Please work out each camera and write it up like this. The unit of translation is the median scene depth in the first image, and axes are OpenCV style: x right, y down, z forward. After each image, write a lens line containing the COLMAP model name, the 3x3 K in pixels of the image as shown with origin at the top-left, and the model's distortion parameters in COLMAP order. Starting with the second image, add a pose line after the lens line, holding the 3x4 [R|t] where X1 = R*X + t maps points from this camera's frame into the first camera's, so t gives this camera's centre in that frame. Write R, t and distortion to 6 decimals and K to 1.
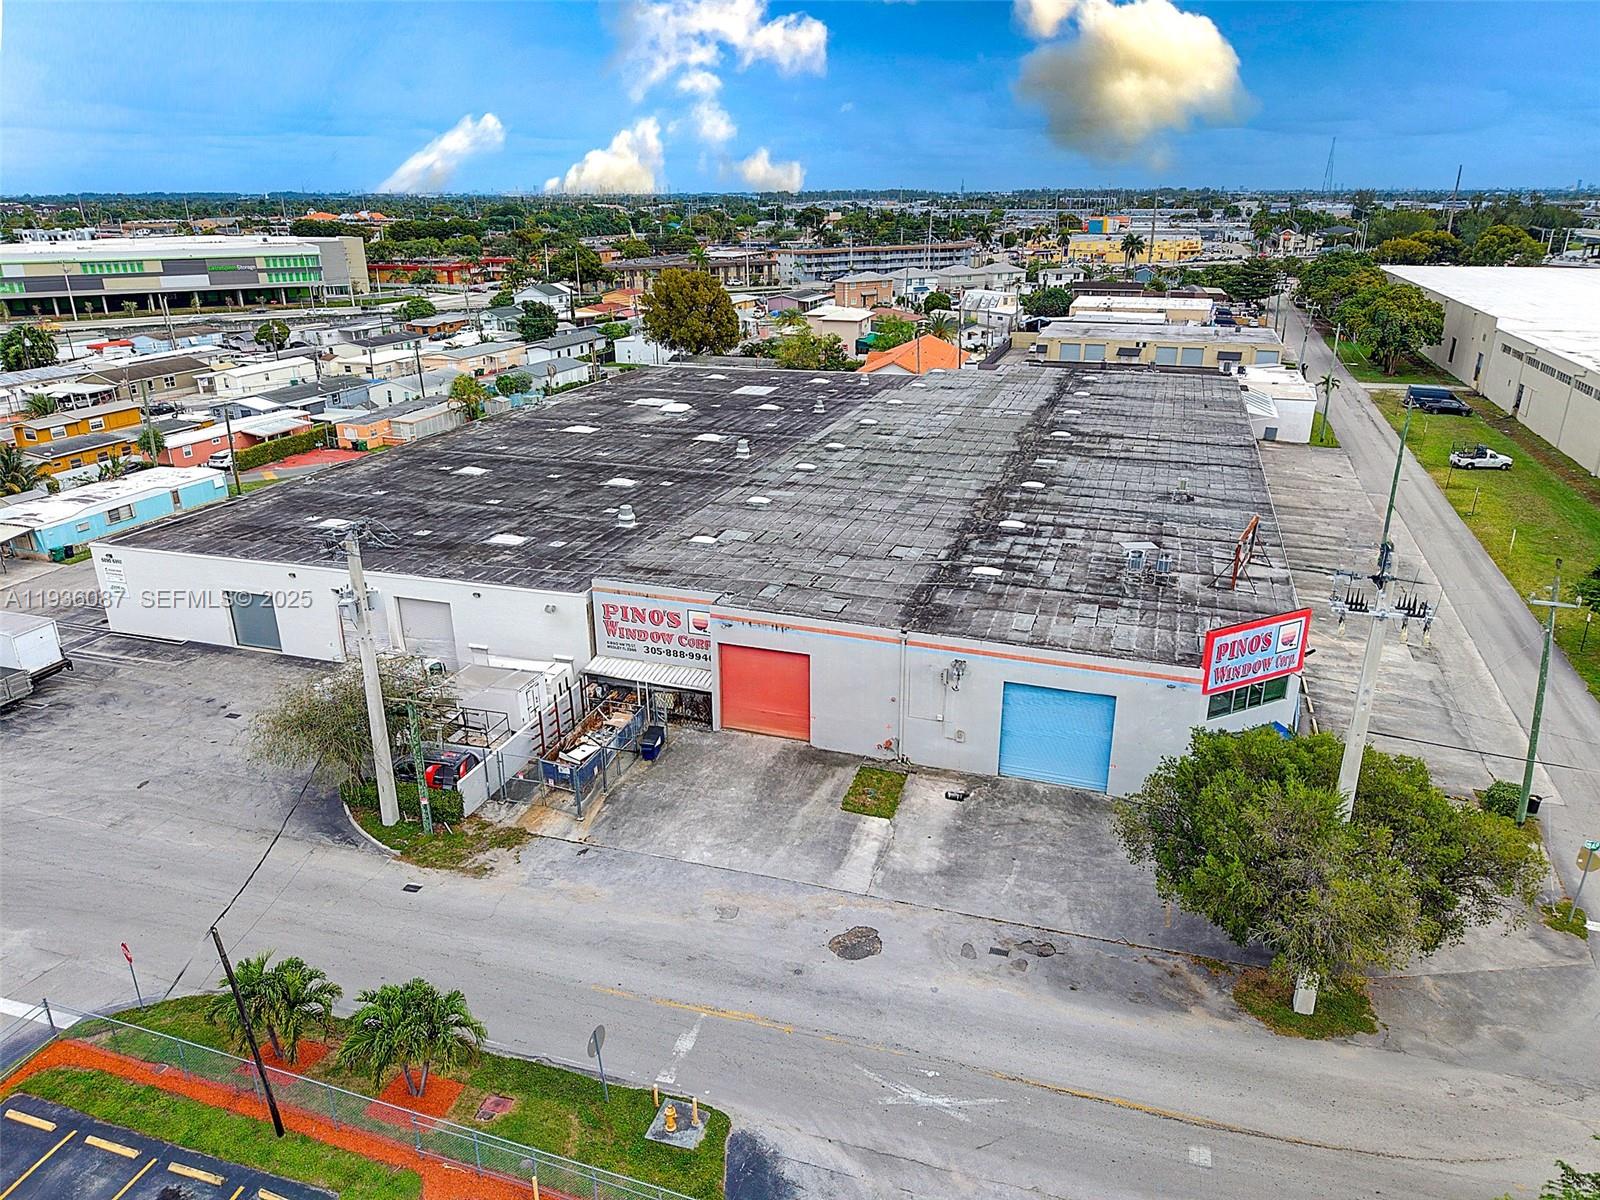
lens RADIAL K [[1061.0, 0, 790.5], [0, 1061.0, 602.4], [0, 0, 1]] dist [0.038001, -0.040706]
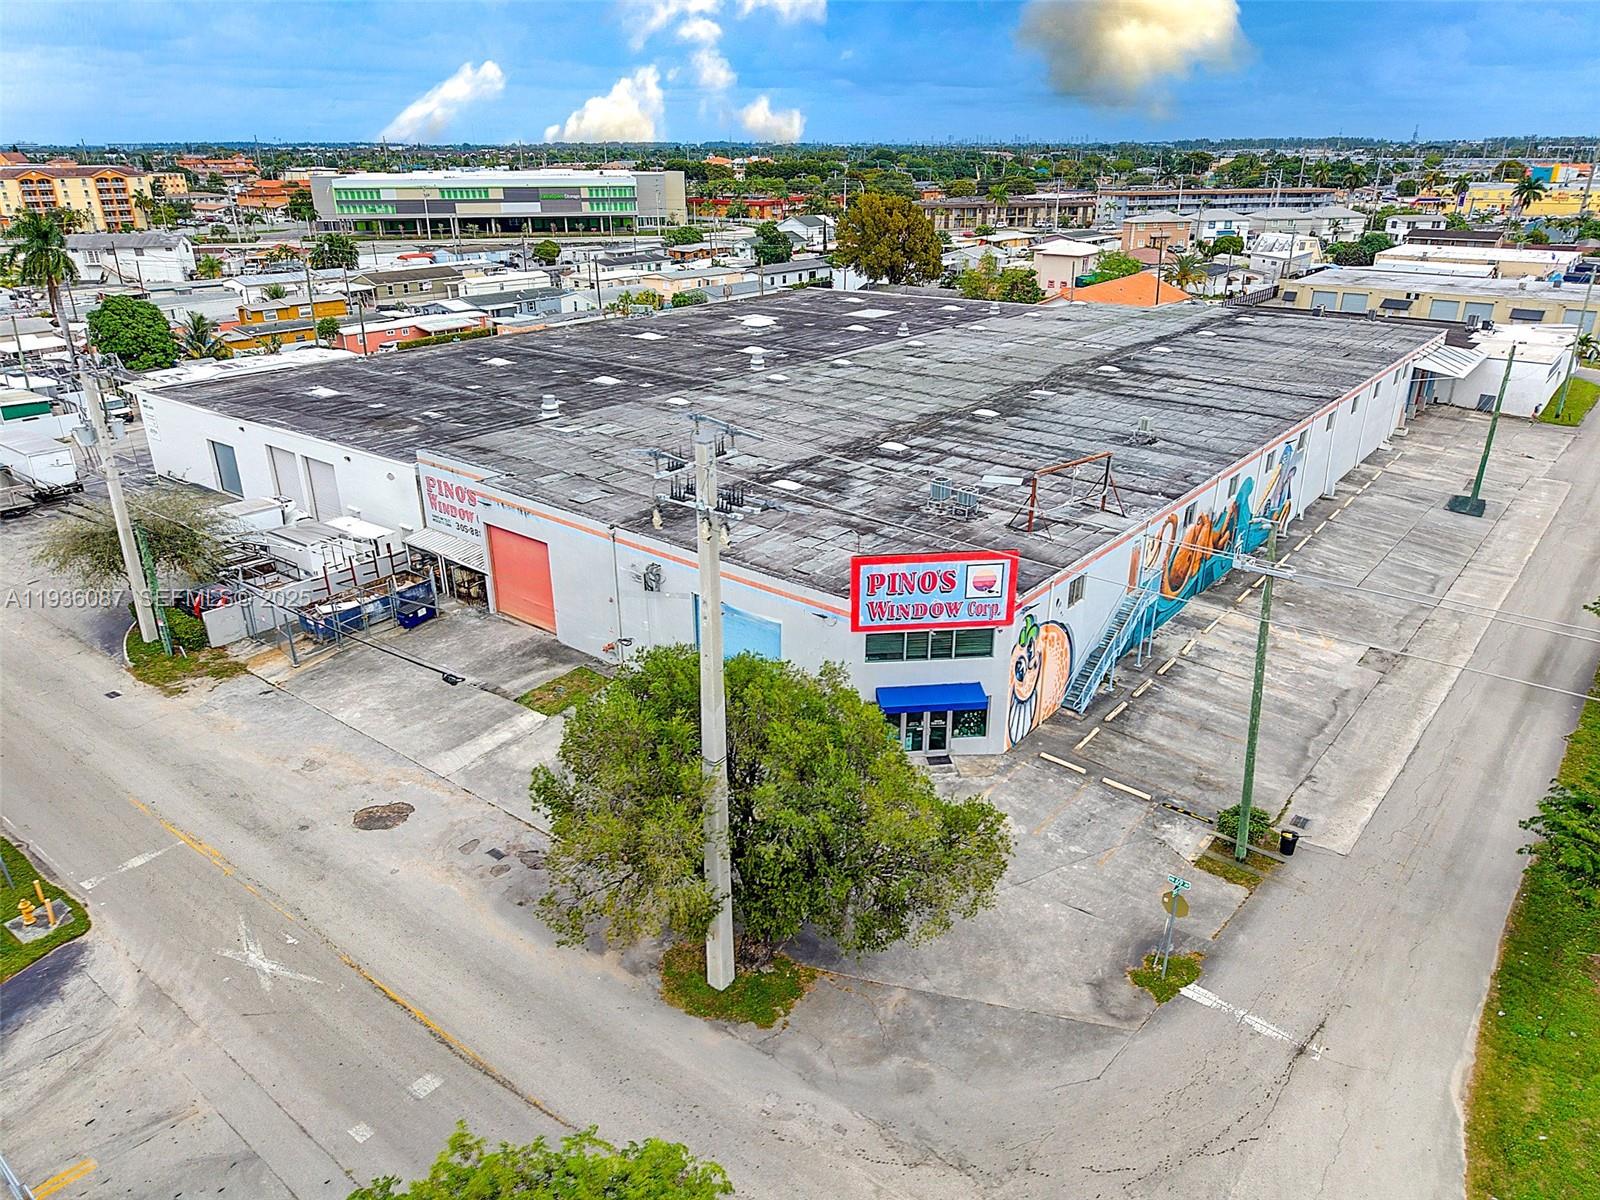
lens RADIAL K [[1060.1, 0, 797.1], [0, 1060.1, 594.9], [0, 0, 1]] dist [0.037720, -0.040373]
pose [[0.939140, 0.136369, -0.315309, 0.415136], [-0.125457, 0.990587, 0.054752, 0.011292], [0.319808, -0.011862, 0.947408, 0.119761]]
